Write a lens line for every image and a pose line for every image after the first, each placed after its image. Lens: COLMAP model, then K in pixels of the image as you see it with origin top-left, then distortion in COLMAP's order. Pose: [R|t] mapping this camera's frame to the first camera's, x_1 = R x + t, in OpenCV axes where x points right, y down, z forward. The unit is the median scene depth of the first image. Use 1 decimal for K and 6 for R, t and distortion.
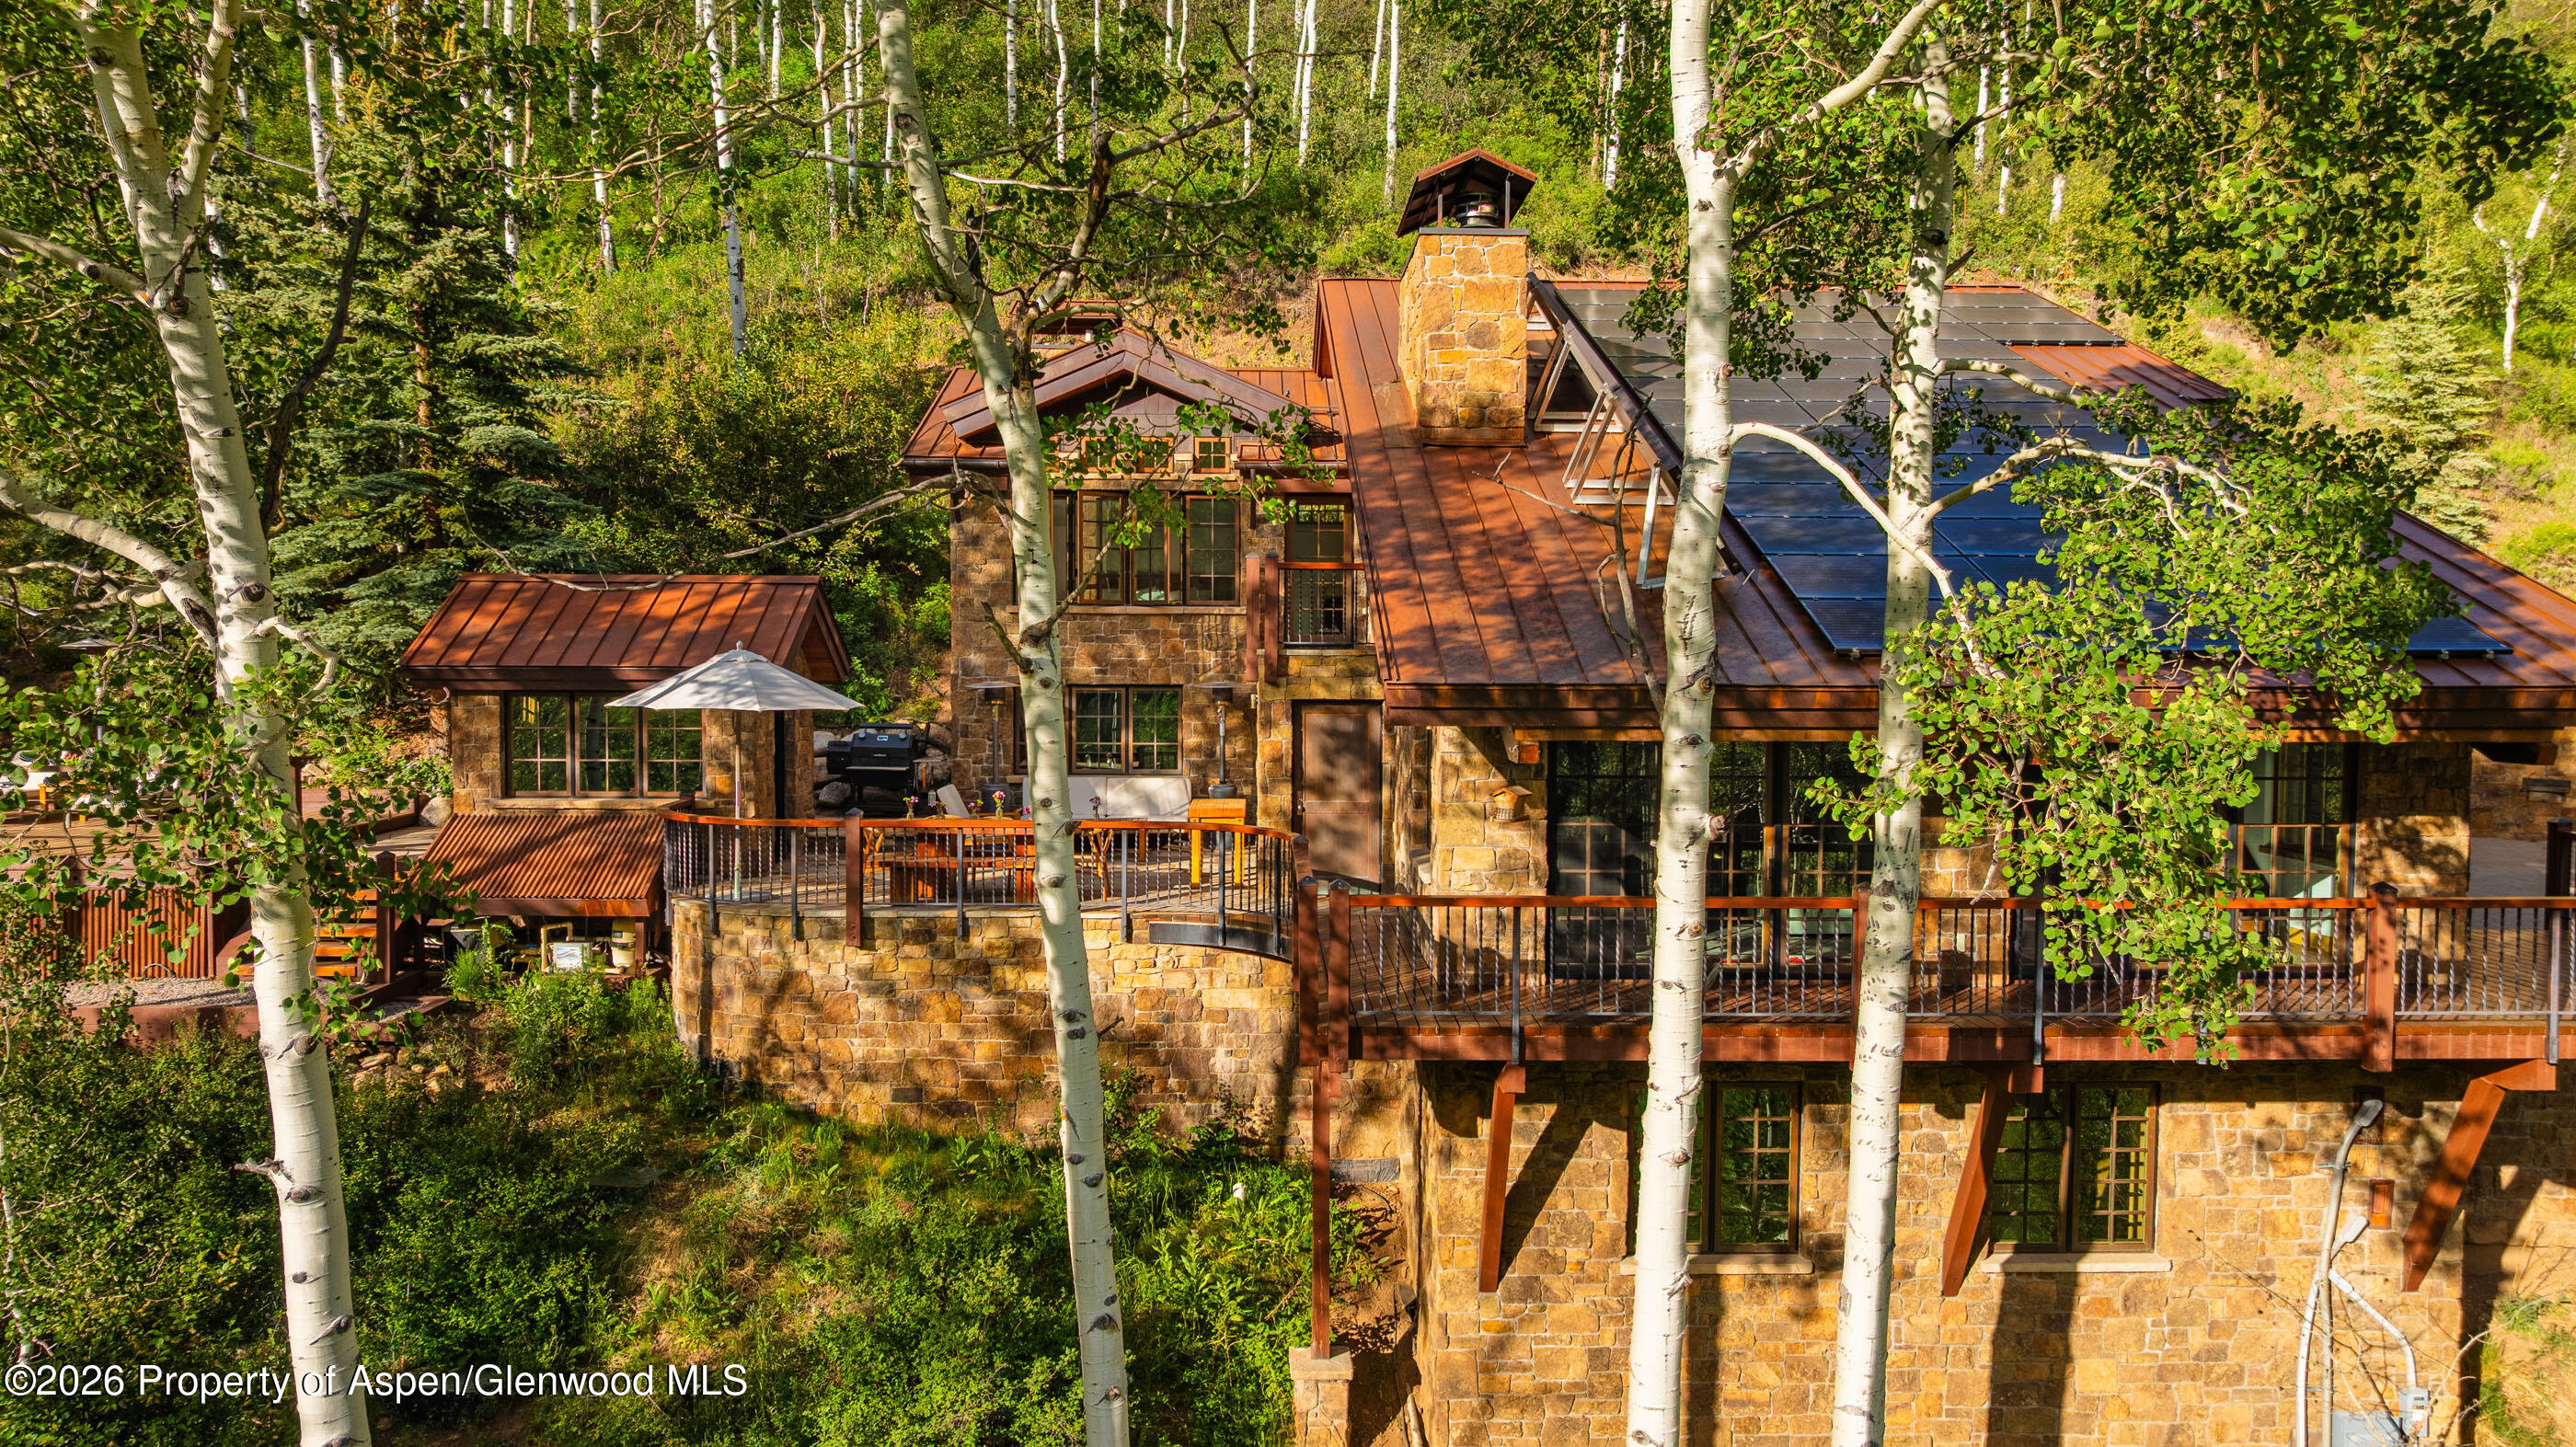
lens RADIAL K [[1818.3, 0, 1280.9], [0, 1818.3, 723.7], [0, 0, 1]] dist [-0.024240, 0.010406]
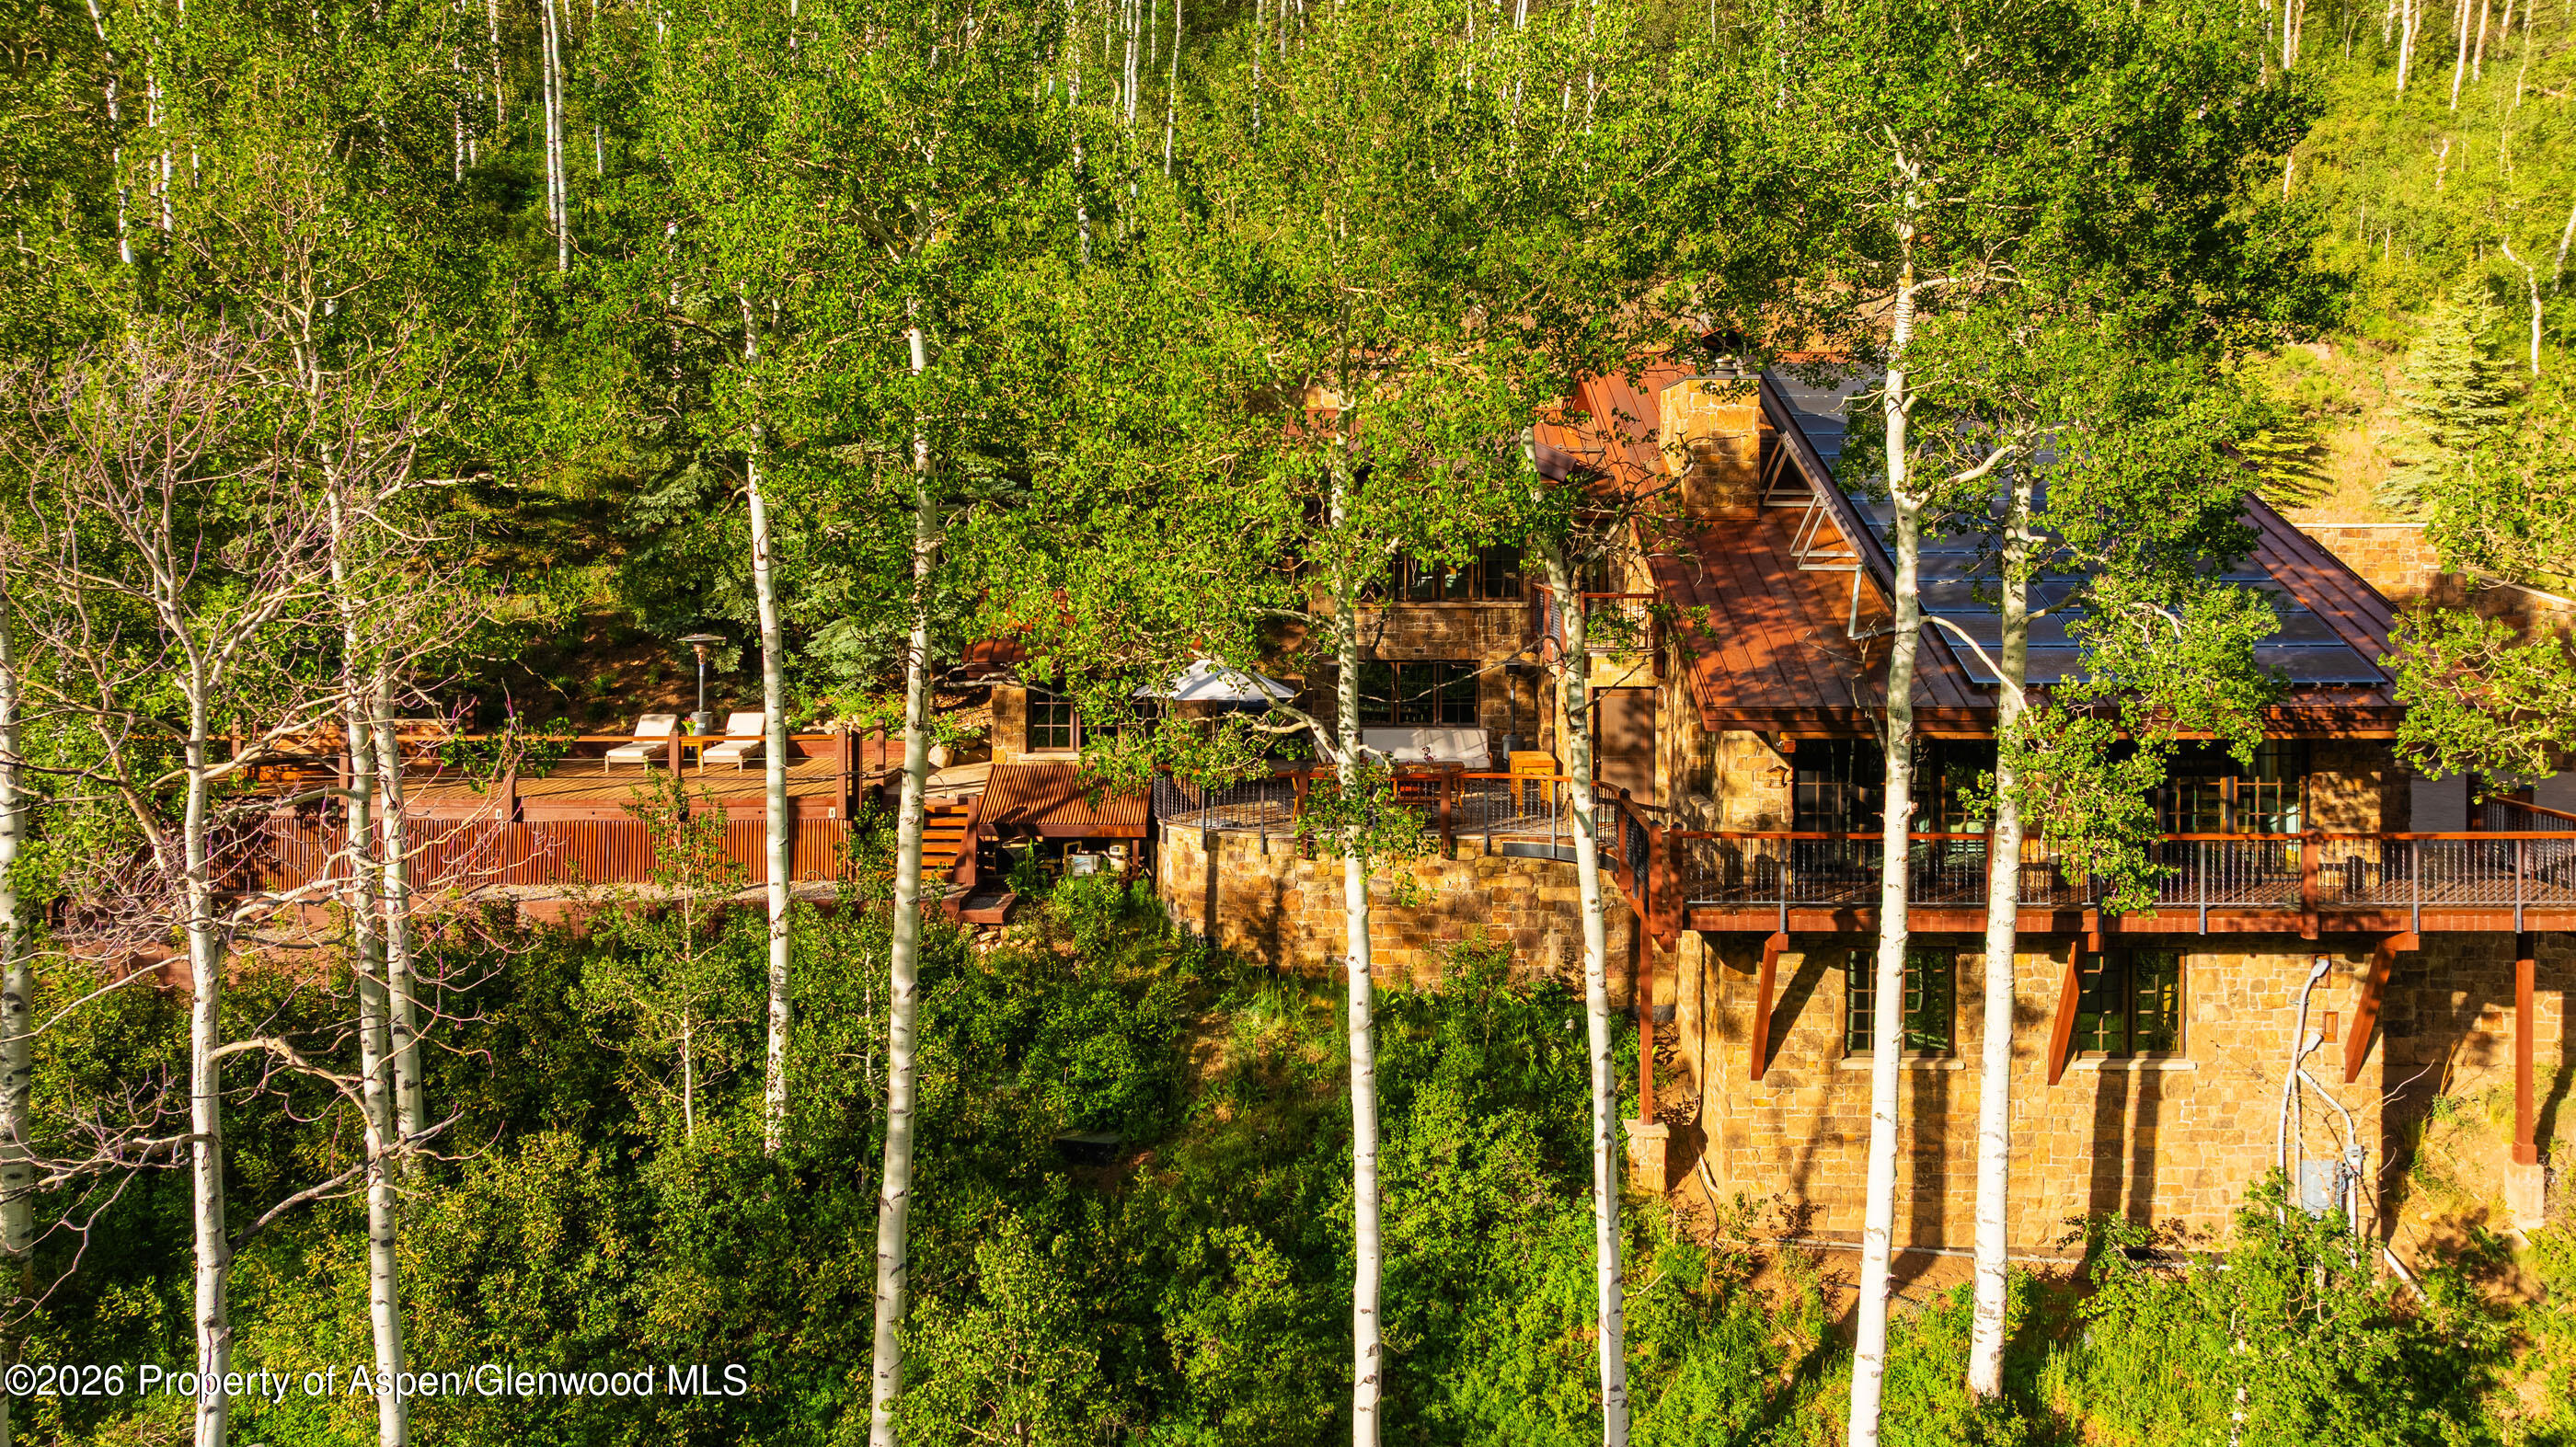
lens RADIAL K [[1869.8, 0, 1344.0], [0, 1869.8, 561.9], [0, 0, 1]] dist [-0.008476, -0.001370]
pose [[0.999711, -0.002612, -0.023896, -0.166305], [0.001889, 0.999540, -0.030258, -0.072597], [0.023964, 0.030204, 0.999256, -0.526068]]
